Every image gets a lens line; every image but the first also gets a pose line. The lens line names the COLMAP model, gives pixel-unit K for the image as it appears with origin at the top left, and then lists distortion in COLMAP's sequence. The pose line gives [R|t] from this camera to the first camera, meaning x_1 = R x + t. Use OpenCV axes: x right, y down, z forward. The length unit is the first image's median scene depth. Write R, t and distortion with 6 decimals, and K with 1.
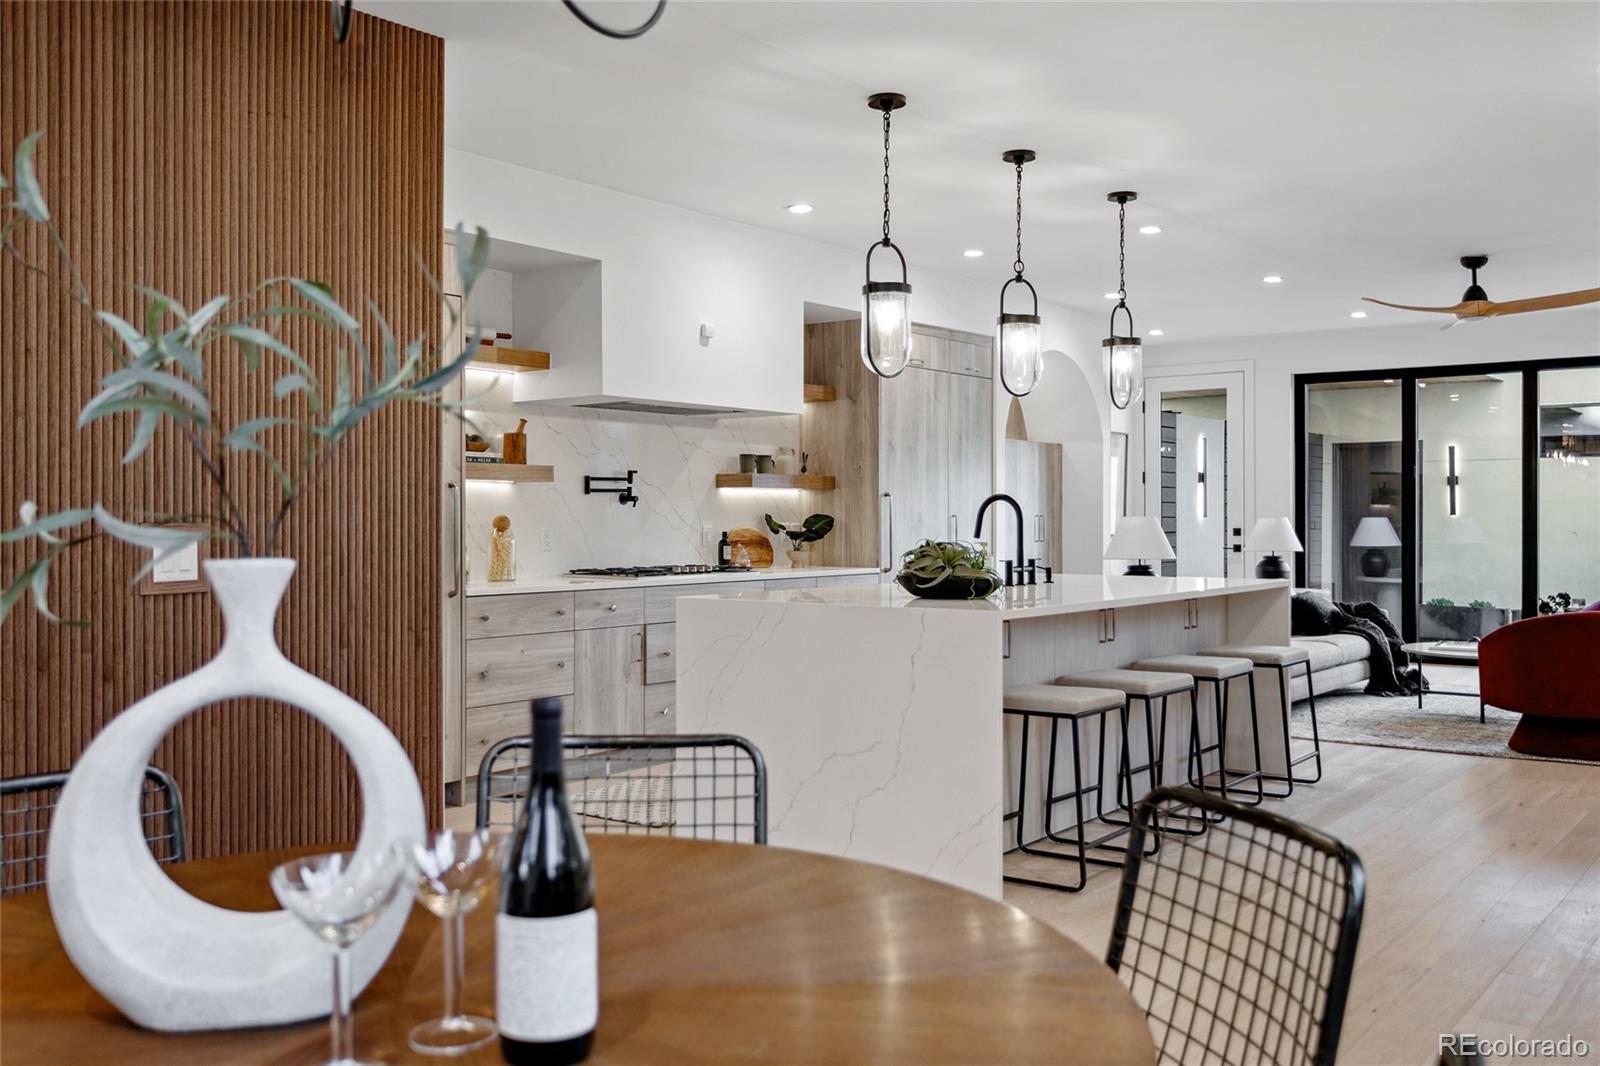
lens RADIAL K [[1407.2, 0, 801.1], [0, 1407.2, 524.5], [0, 0, 1]] dist [0.017319, 0.013080]
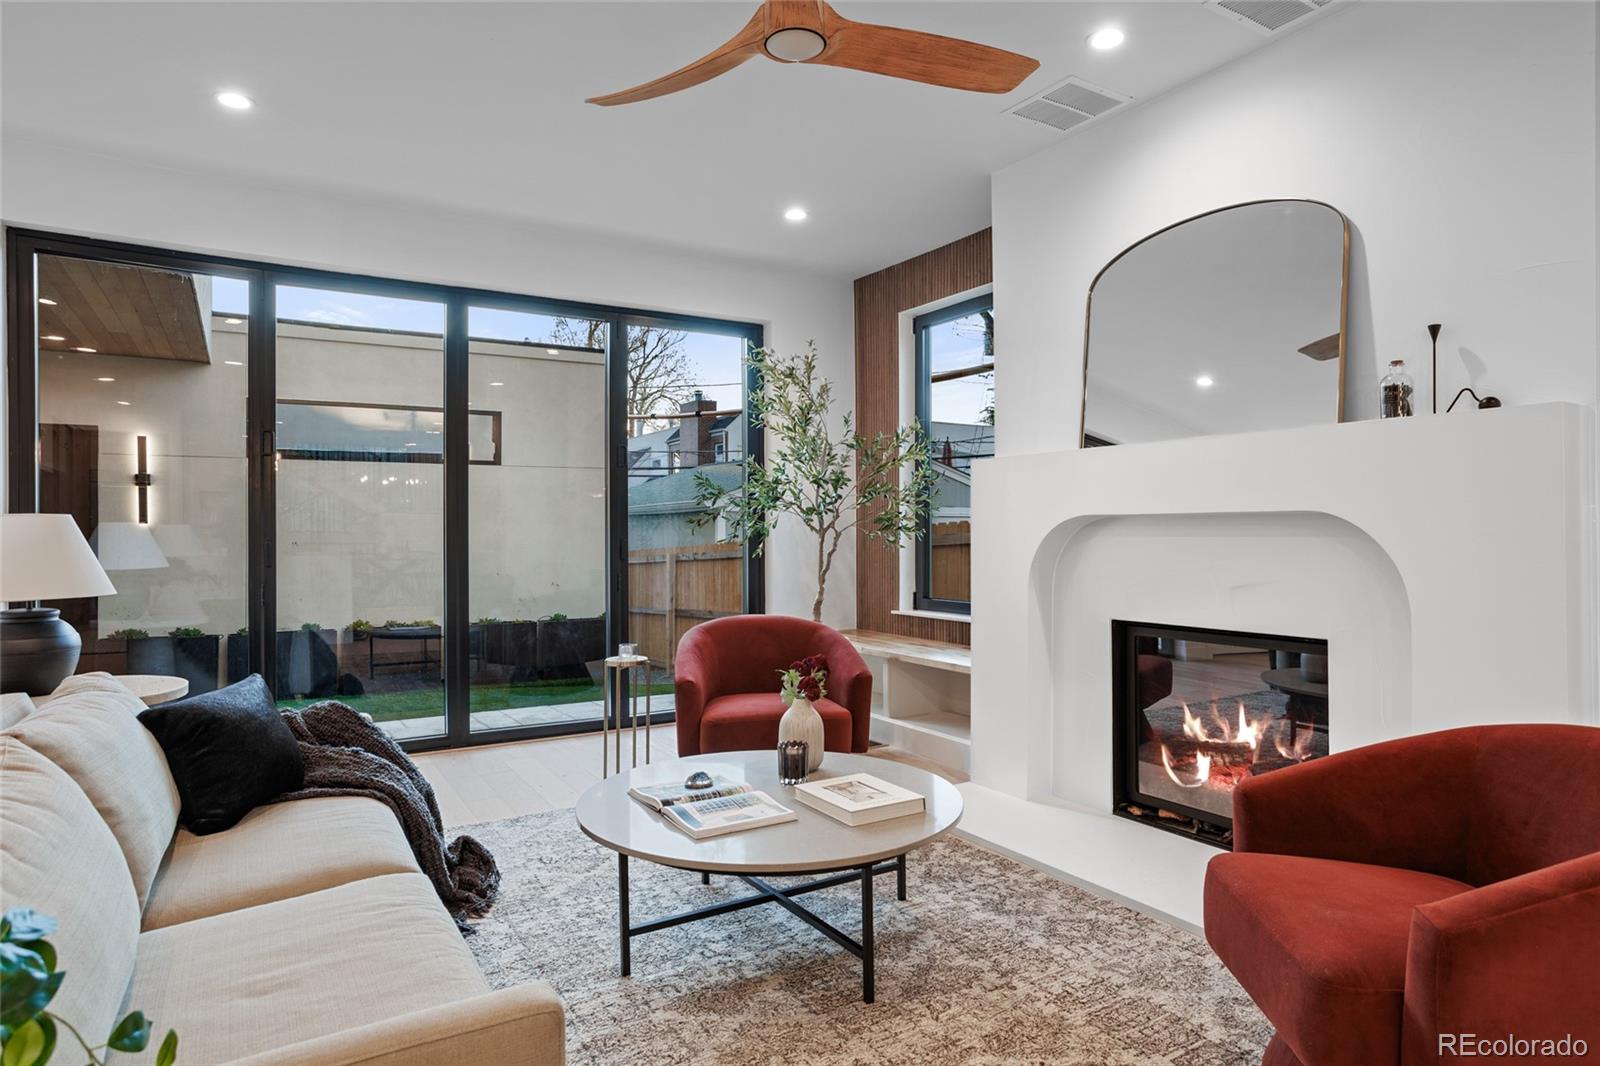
lens RADIAL K [[906.9, 0, 800.0], [0, 906.9, 533.0], [0, 0, 1]] dist [-0.003856, -0.000885]
pose [[0.354364, -0.003103, 0.935103, 0.221724], [0.007355, 0.999973, 0.000531, 0.002637], [-0.935079, 0.006689, 0.354377, 0.906504]]
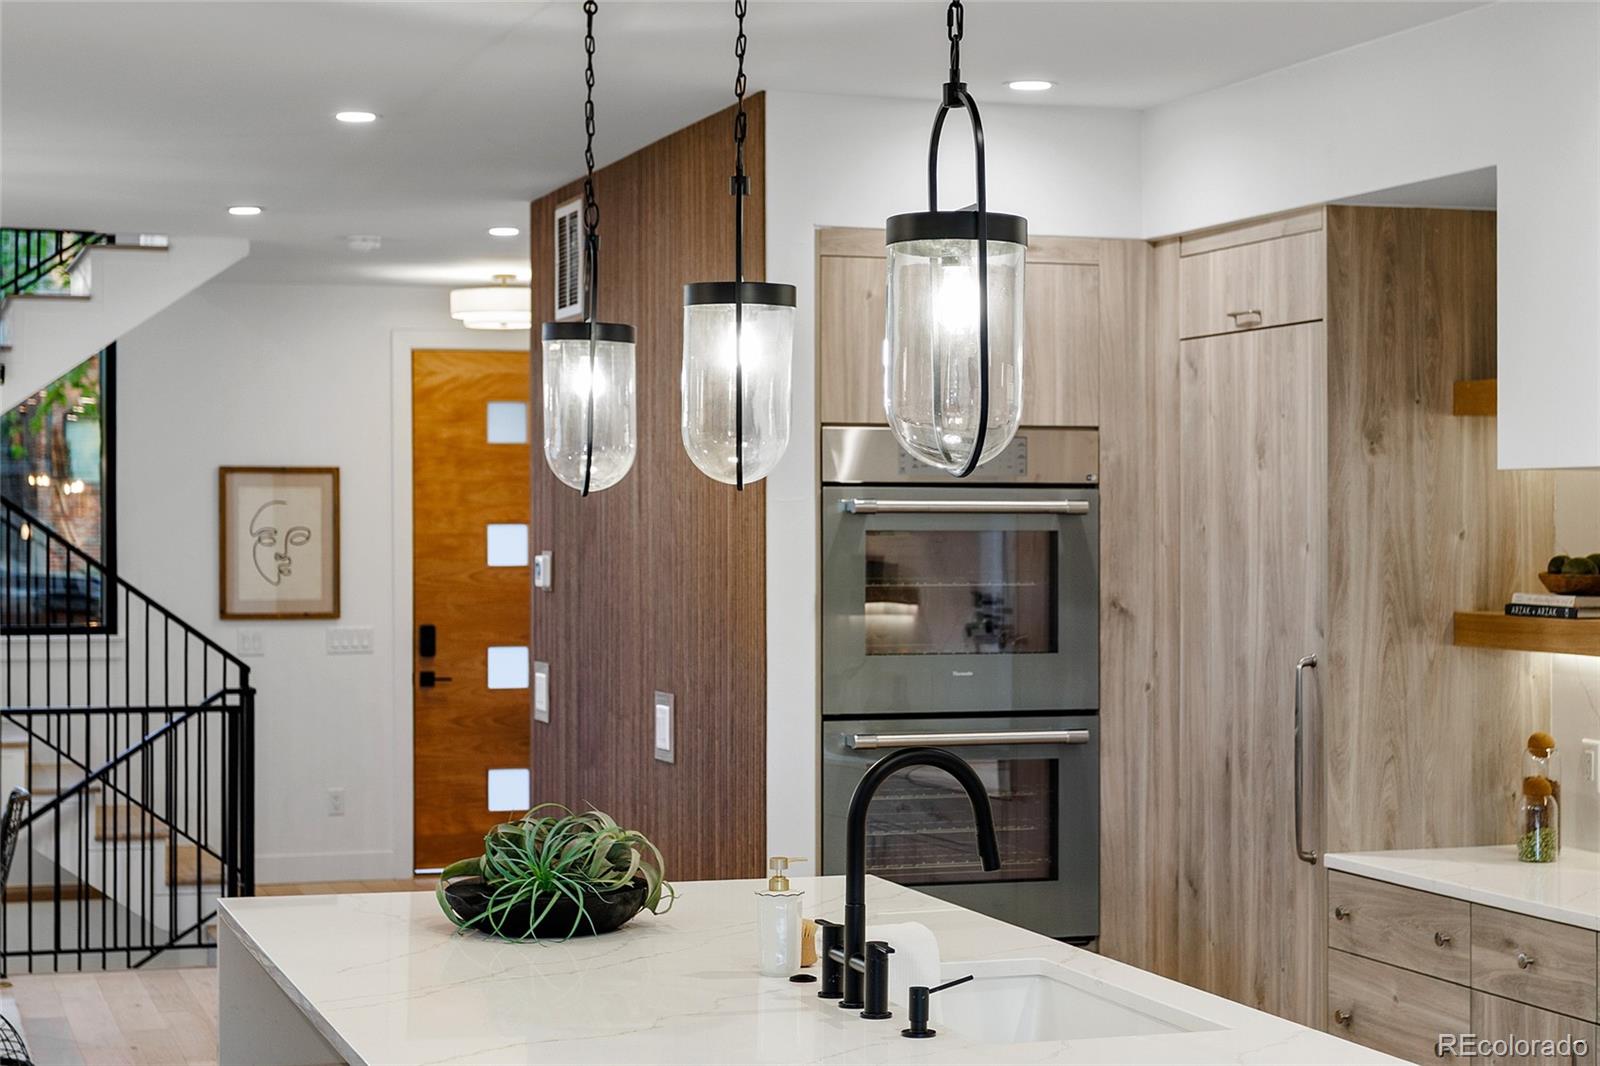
lens RADIAL K [[2870.9, 0, 800.0], [0, 2870.9, 533.0], [0, 0, 1]] dist [-0.000124, 0.143395]
pose [[-0.561222, 0.001053, -0.827665, 0.568775], [-0.005717, 0.999970, 0.005148, -0.059153], [0.827646, 0.007621, -0.561199, 1.037206]]
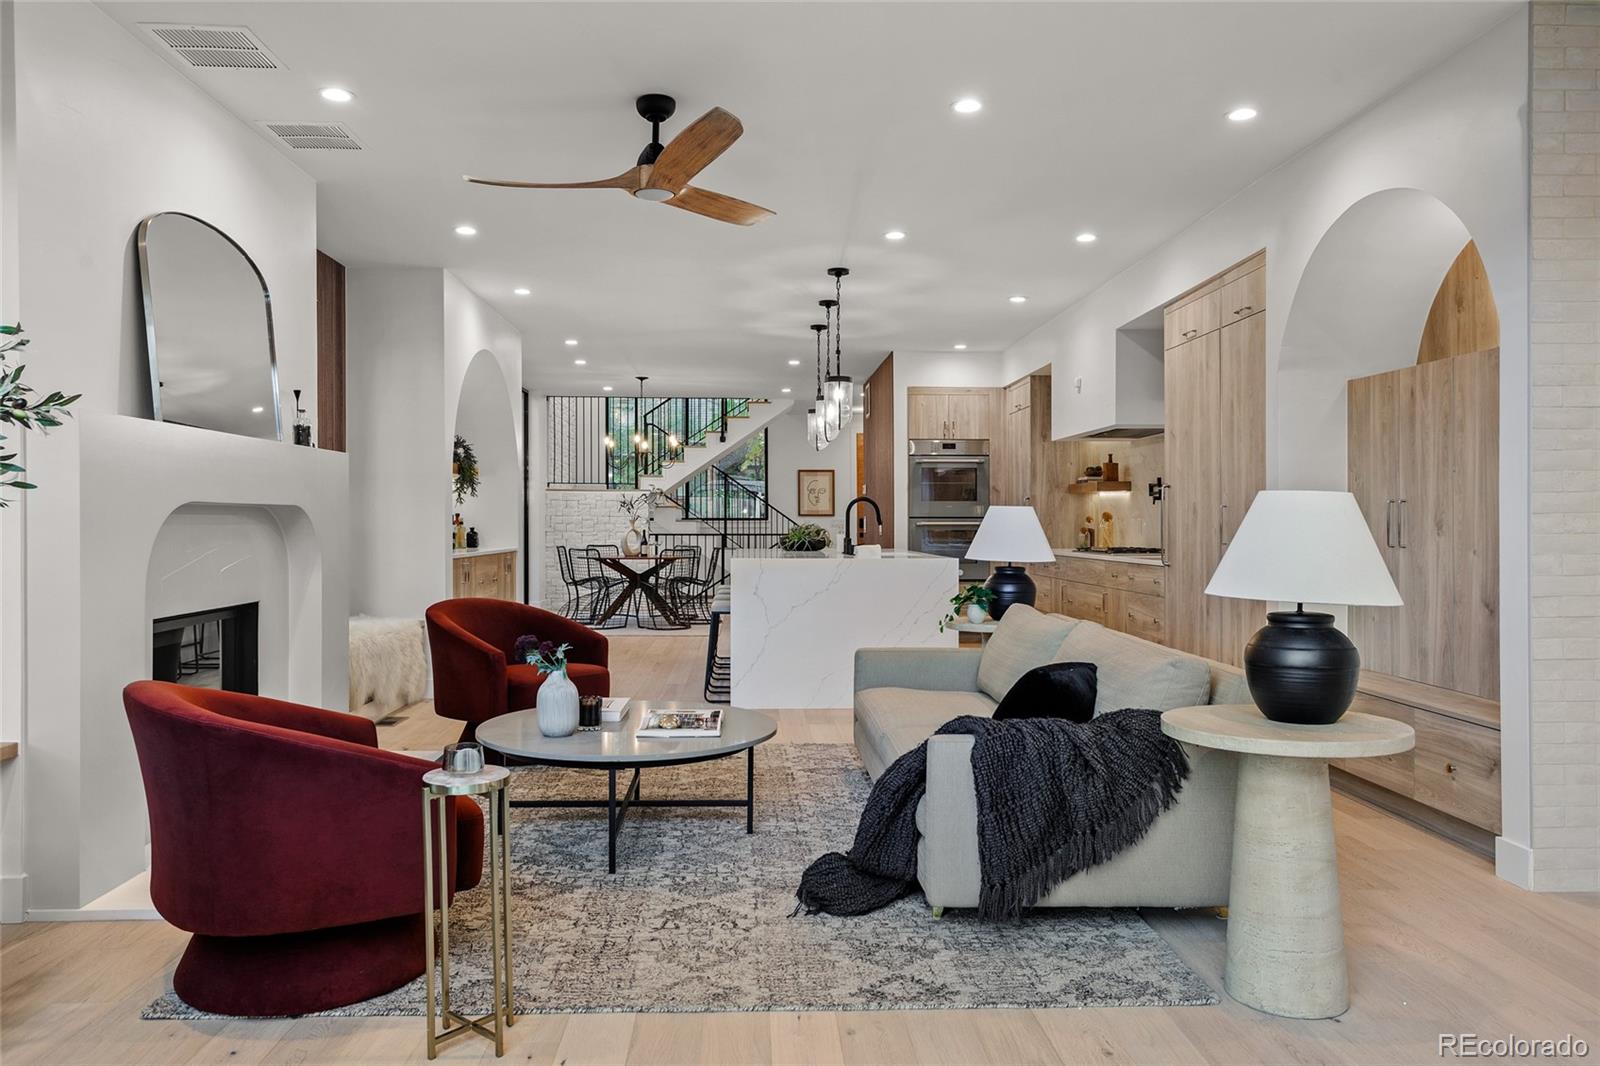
lens RADIAL K [[1119.8, 0, 780.0], [0, 1119.8, 518.8], [0, 0, 1]] dist [-0.033019, 0.055965]
pose [[-0.772374, -0.002734, -0.635162, 0.762030], [-0.003869, 0.999992, 0.000401, 0.002059], [0.635156, 0.002767, -0.772379, 1.439535]]
